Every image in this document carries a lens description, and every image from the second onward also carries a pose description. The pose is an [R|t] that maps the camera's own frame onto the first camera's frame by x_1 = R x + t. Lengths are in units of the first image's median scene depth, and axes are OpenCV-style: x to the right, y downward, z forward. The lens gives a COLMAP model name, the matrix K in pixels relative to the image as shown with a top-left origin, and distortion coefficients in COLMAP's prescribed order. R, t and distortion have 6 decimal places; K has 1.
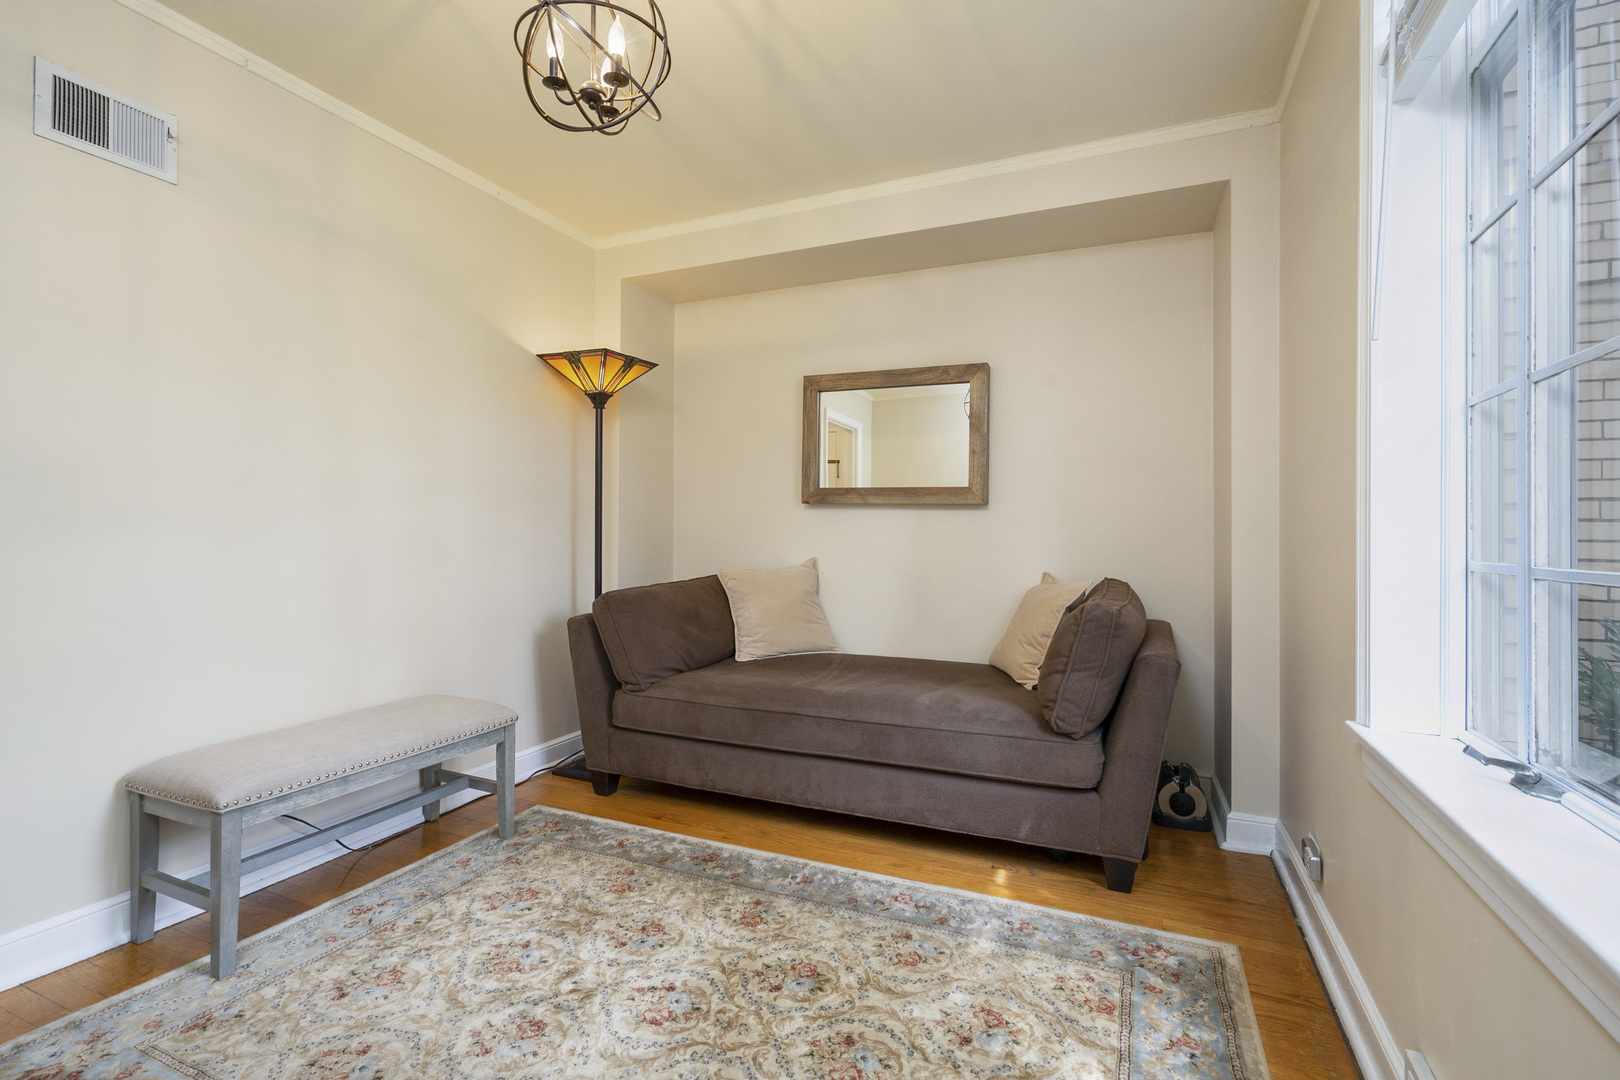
lens RADIAL K [[746.8, 0, 809.0], [0, 746.8, 532.6], [0, 0, 1]] dist [-0.000054, 0.003894]
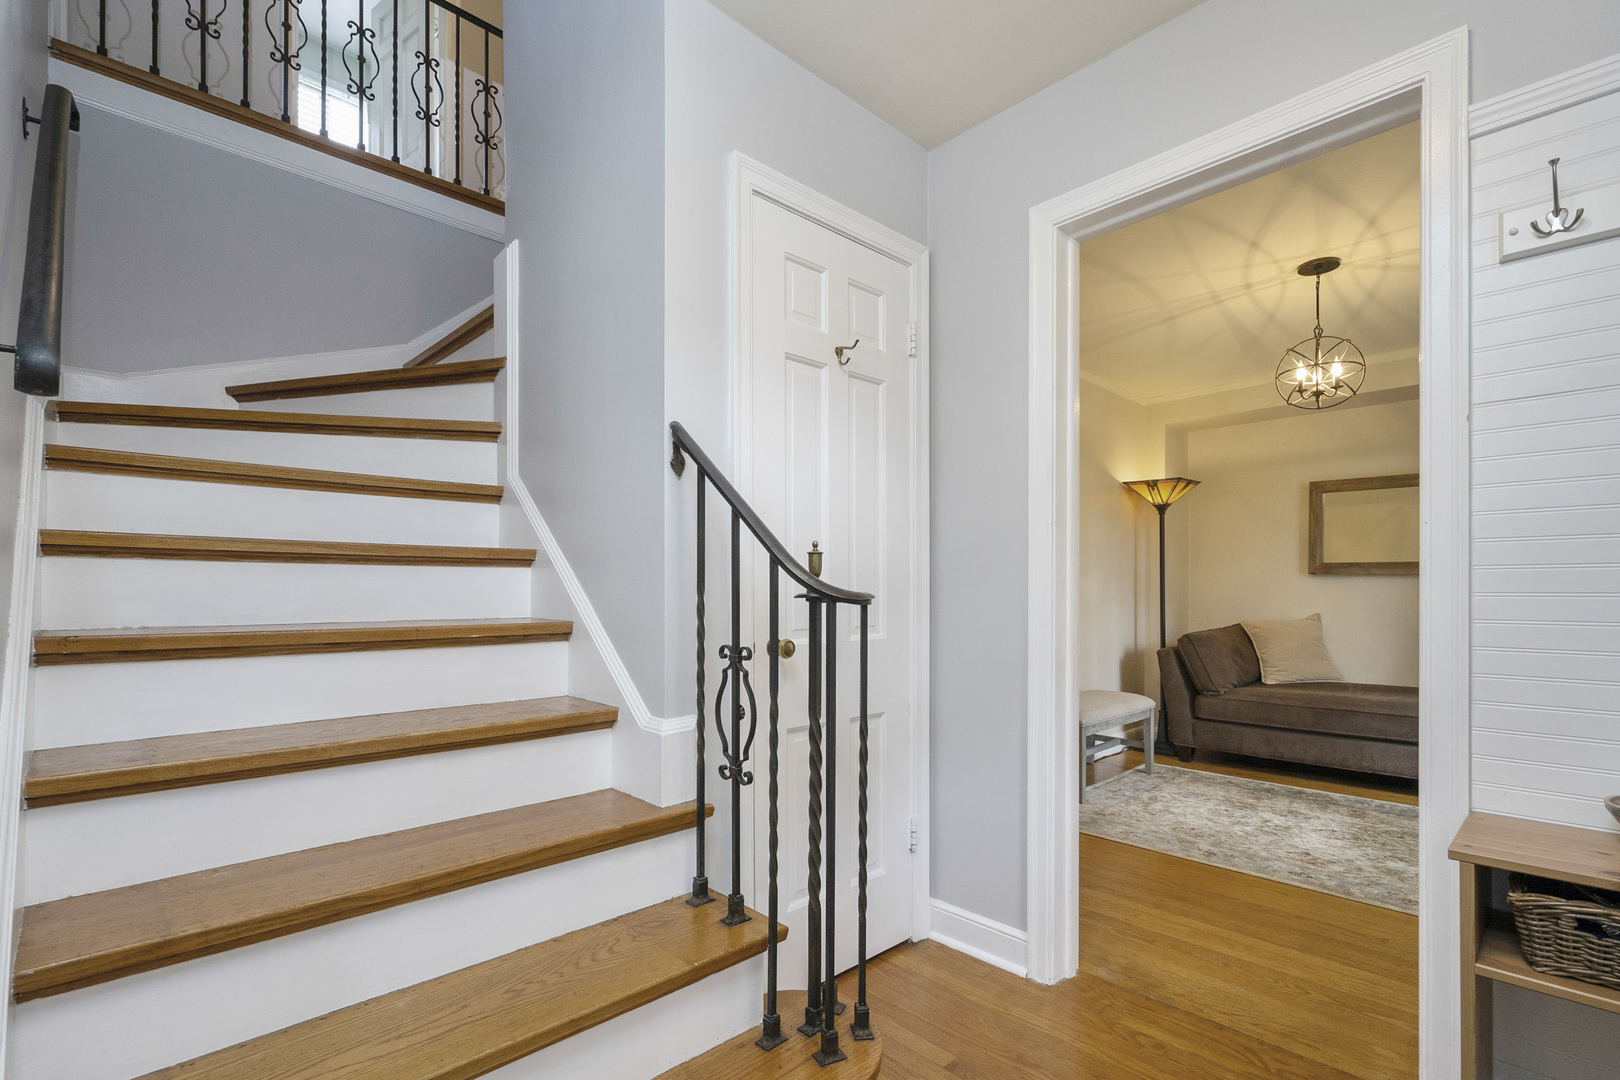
lens RADIAL K [[746.8, 0, 816.8], [0, 746.8, 589.9], [0, 0, 1]] dist [-0.000054, 0.003894]
pose [[0.927626, -0.006208, -0.373458, -0.437891], [0.002678, 0.999947, -0.009972, 0.002163], [0.373500, 0.008250, 0.927594, -0.811404]]
